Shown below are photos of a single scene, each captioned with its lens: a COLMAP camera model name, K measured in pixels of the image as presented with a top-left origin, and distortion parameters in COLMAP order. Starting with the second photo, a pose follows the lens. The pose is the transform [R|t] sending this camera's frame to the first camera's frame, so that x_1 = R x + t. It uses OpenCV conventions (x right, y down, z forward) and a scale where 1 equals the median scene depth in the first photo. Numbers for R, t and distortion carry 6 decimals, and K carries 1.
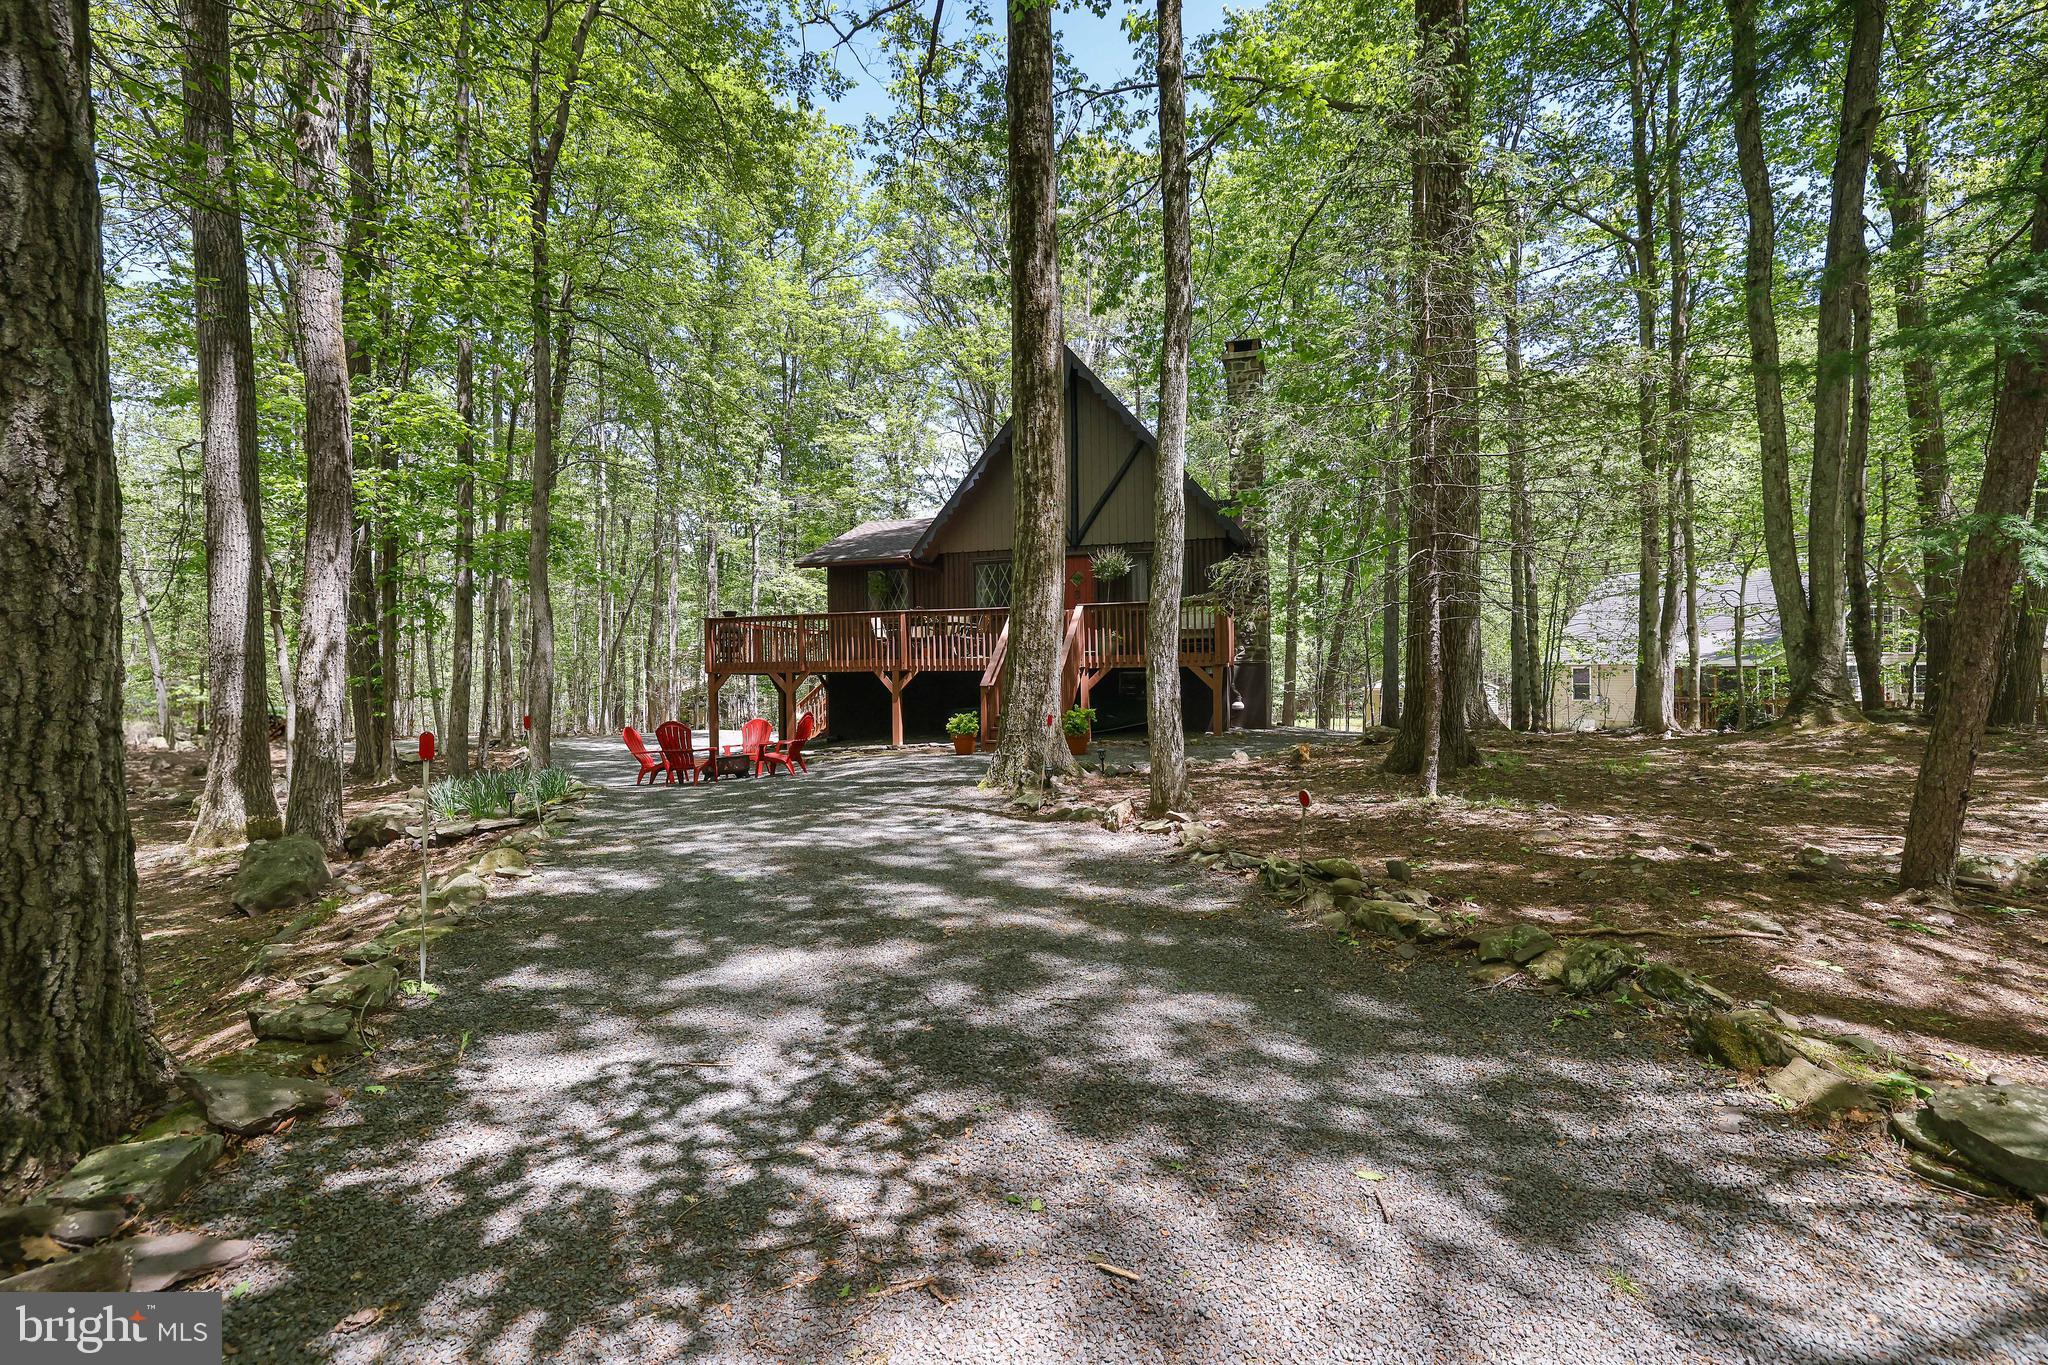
lens RADIAL K [[954.3, 0, 1024.0], [0, 954.3, 682.5], [0, 0, 1]] dist [0.000901, 0.000022]
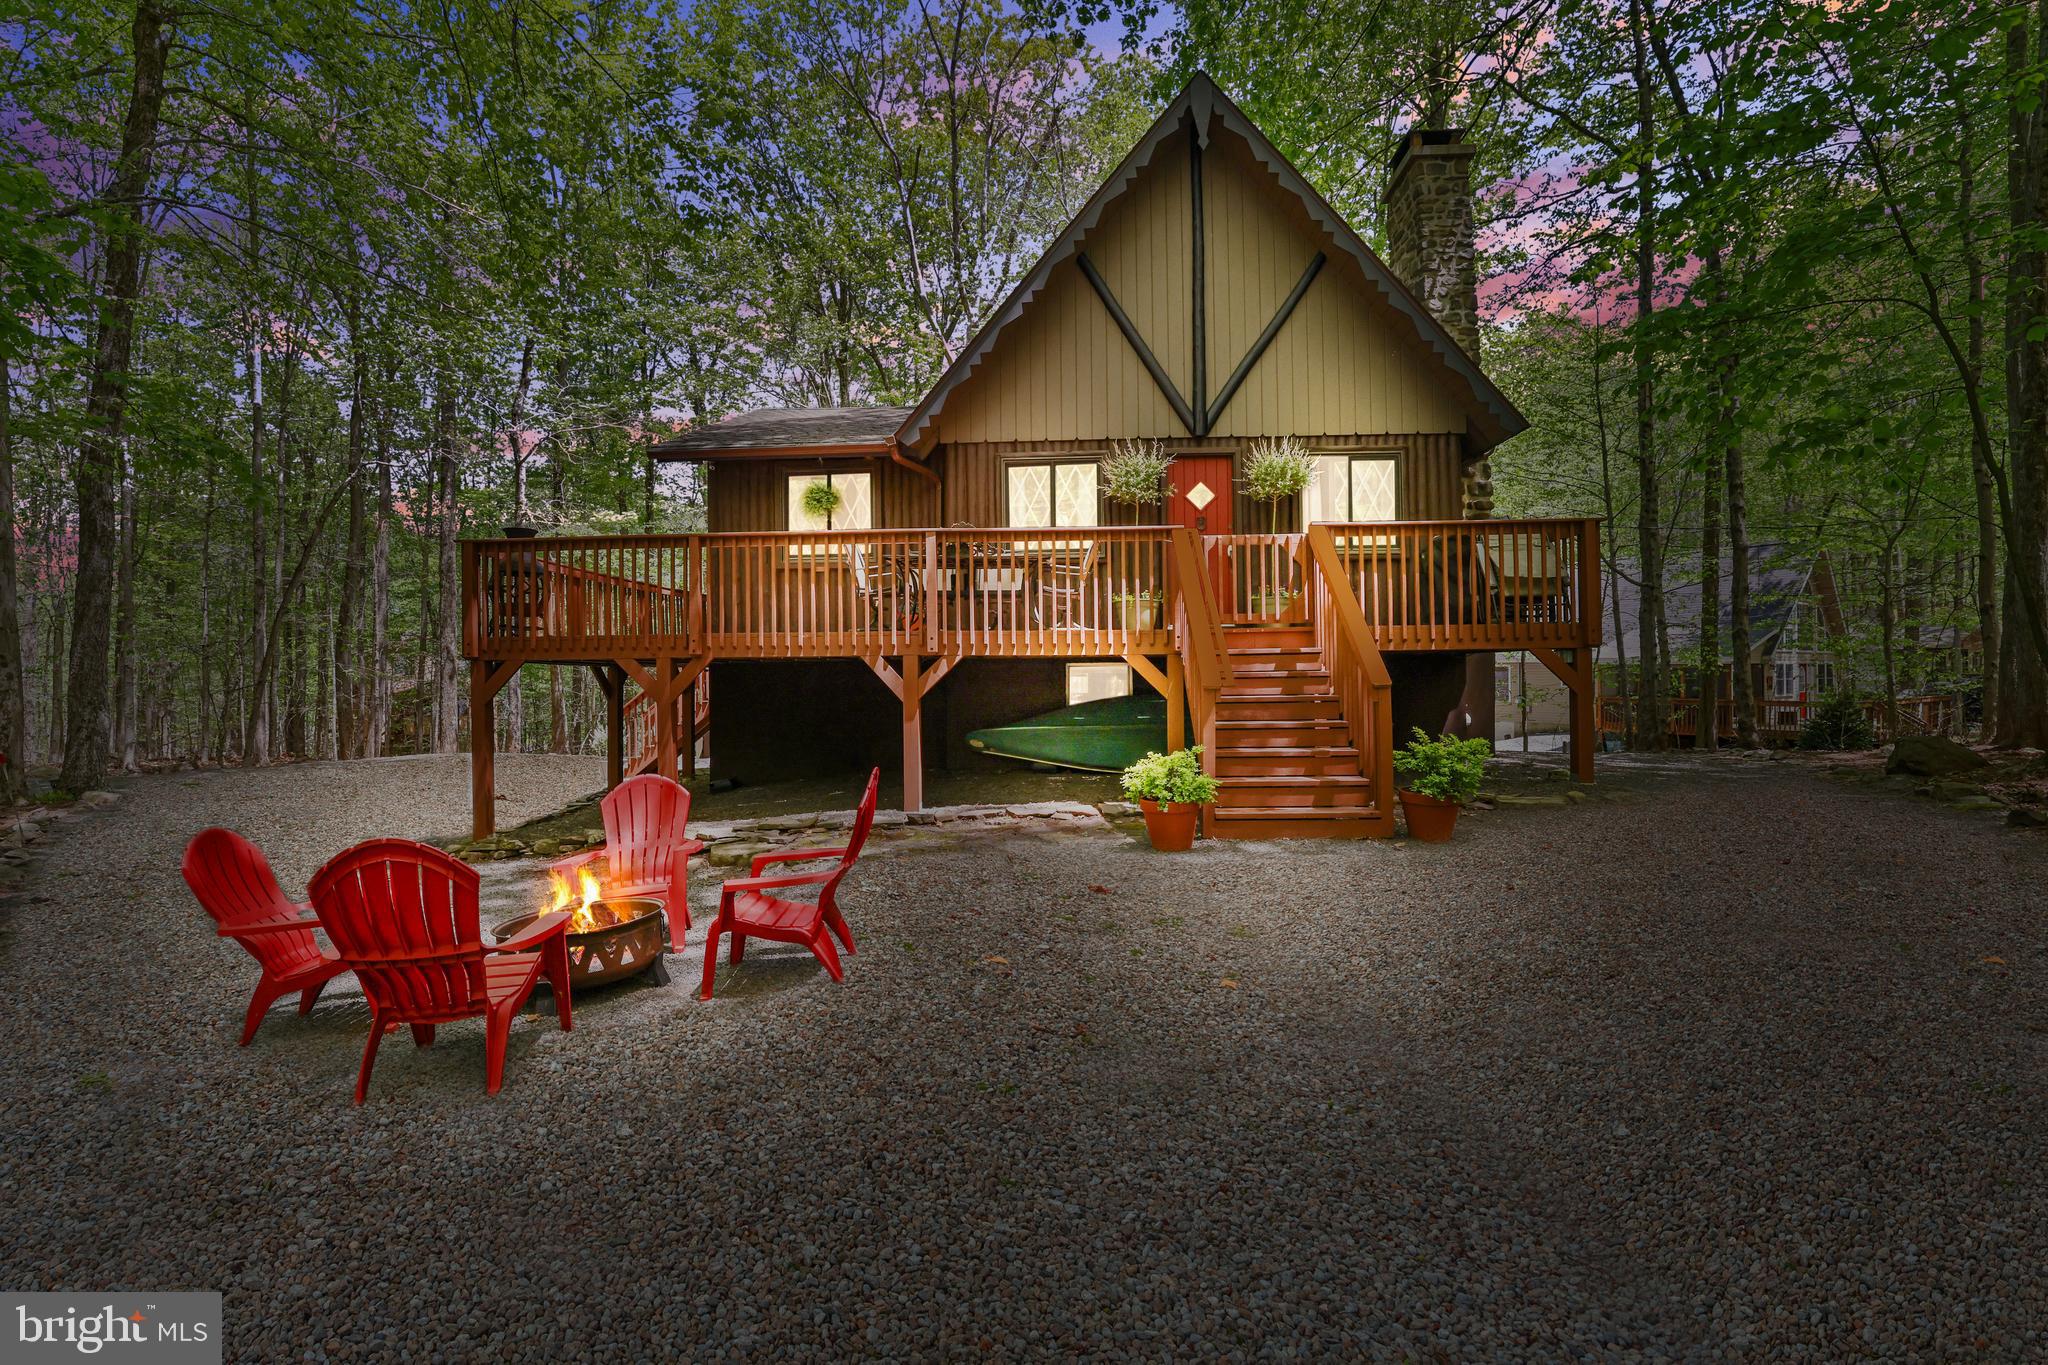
lens RADIAL K [[915.2, 0, 1024.0], [0, 915.2, 682.5], [0, 0, 1]] dist [-0.002890, -0.000224]
pose [[0.965850, 0.000991, 0.259099, -0.174018], [-0.001138, 0.999999, 0.000418, 0.001073], [-0.259098, -0.000698, 0.965851, 0.469830]]
